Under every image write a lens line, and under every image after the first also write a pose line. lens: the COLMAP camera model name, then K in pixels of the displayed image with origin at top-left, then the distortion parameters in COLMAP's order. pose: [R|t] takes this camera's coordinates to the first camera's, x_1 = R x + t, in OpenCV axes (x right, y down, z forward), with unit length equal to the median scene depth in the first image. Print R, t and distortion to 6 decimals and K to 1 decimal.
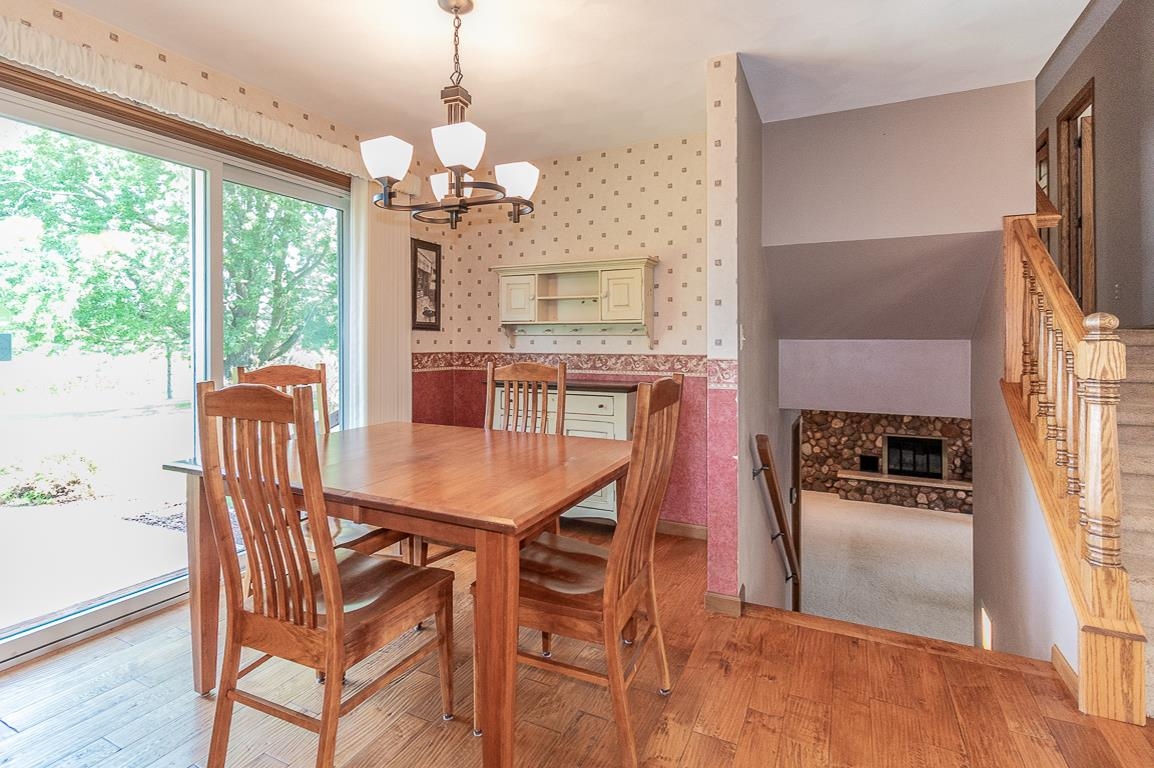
lens RADIAL K [[567.0, 0, 571.9], [0, 567.0, 344.8], [0, 0, 1]] dist [0.002319, -0.000733]
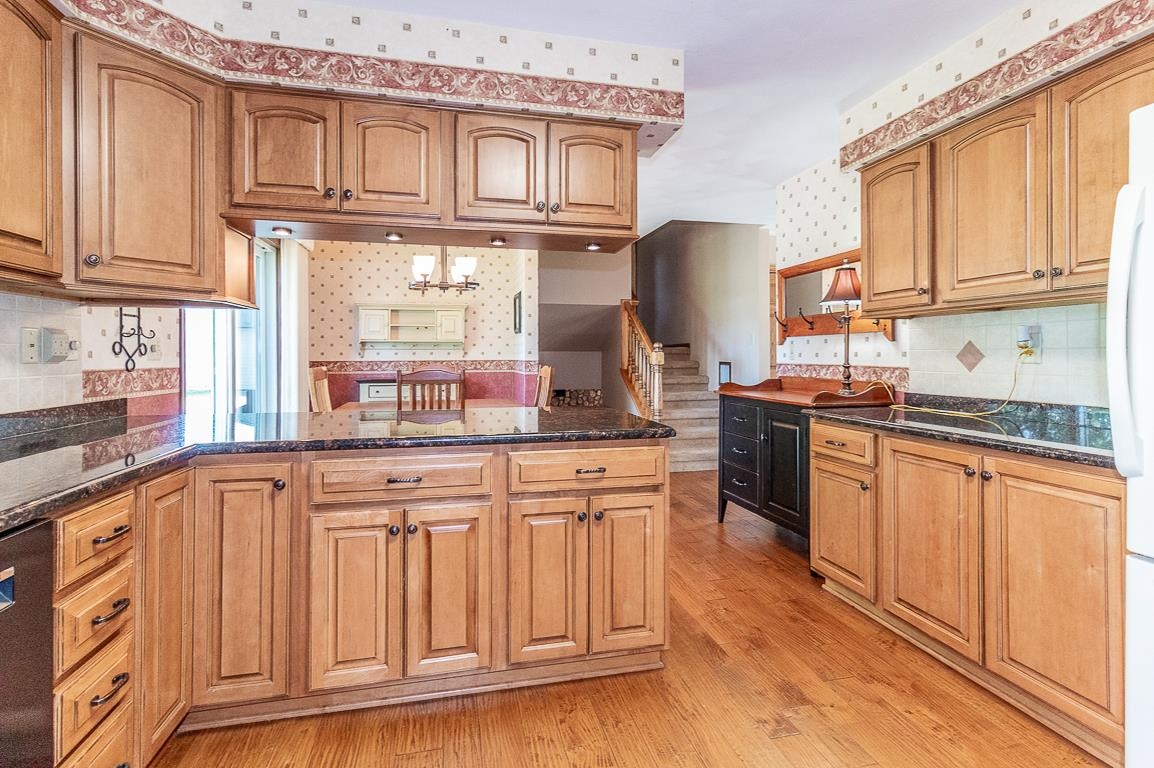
lens RADIAL K [[547.3, 0, 578.7], [0, 547.3, 357.7], [0, 0, 1]] dist [0.001458, 0.000357]
pose [[0.769390, -0.008639, 0.638721, -0.654596], [0.008149, 0.999960, 0.003708, 0.005899], [-0.638727, 0.002352, 0.769429, -0.505516]]
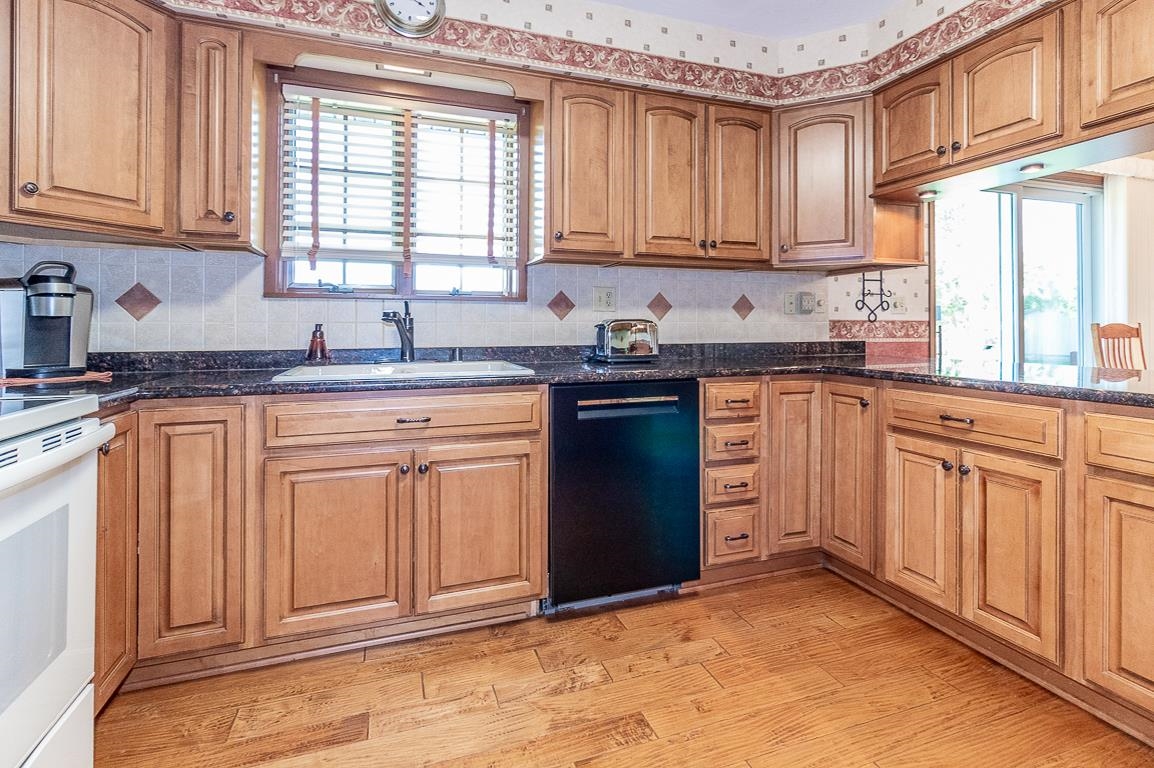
lens RADIAL K [[547.6, 0, 574.3], [0, 547.6, 331.9], [0, 0, 1]] dist [0.001967, -0.000722]
pose [[0.709719, -0.001107, -0.704484, -0.346451], [0.001983, 0.999998, 0.000425, 0.036885], [0.704482, -0.001699, 0.709719, -0.630875]]
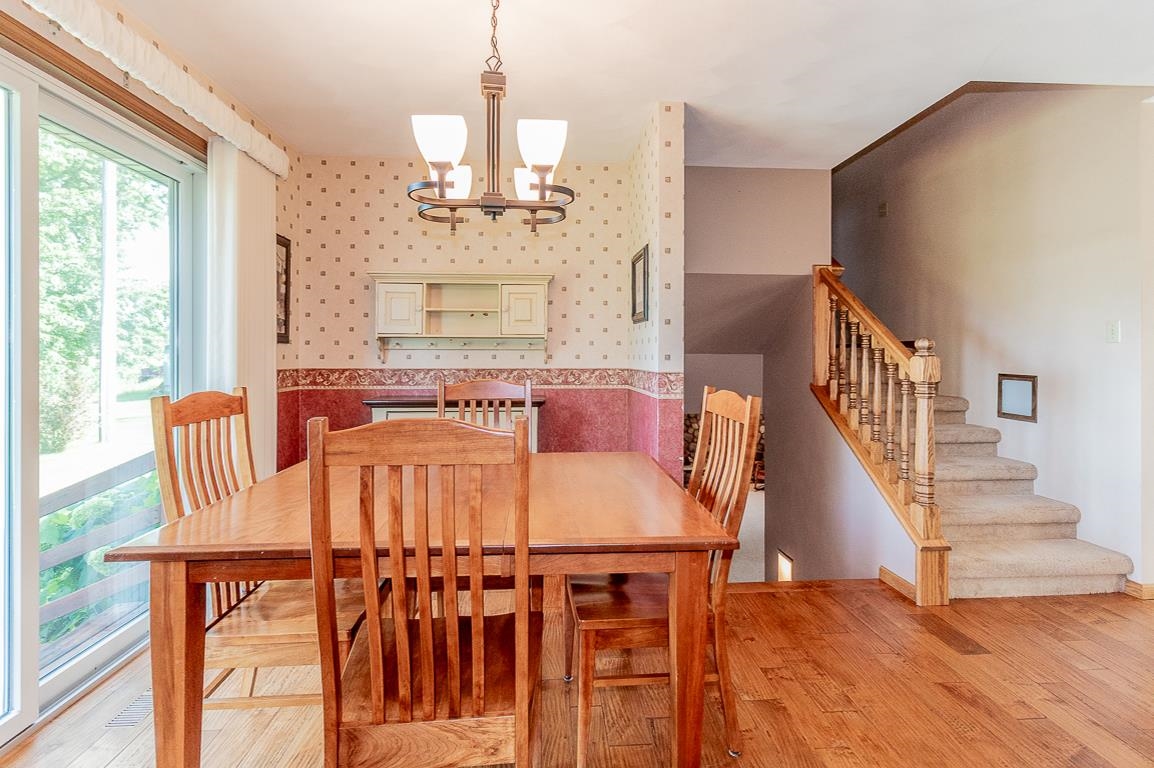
lens RADIAL K [[547.3, 0, 578.7], [0, 547.3, 357.7], [0, 0, 1]] dist [0.001458, 0.000357]
pose [[0.863824, -0.003320, 0.503782, -0.310635], [0.003063, 0.999994, 0.001338, -0.003808], [-0.503784, 0.000387, 0.863830, 0.109765]]
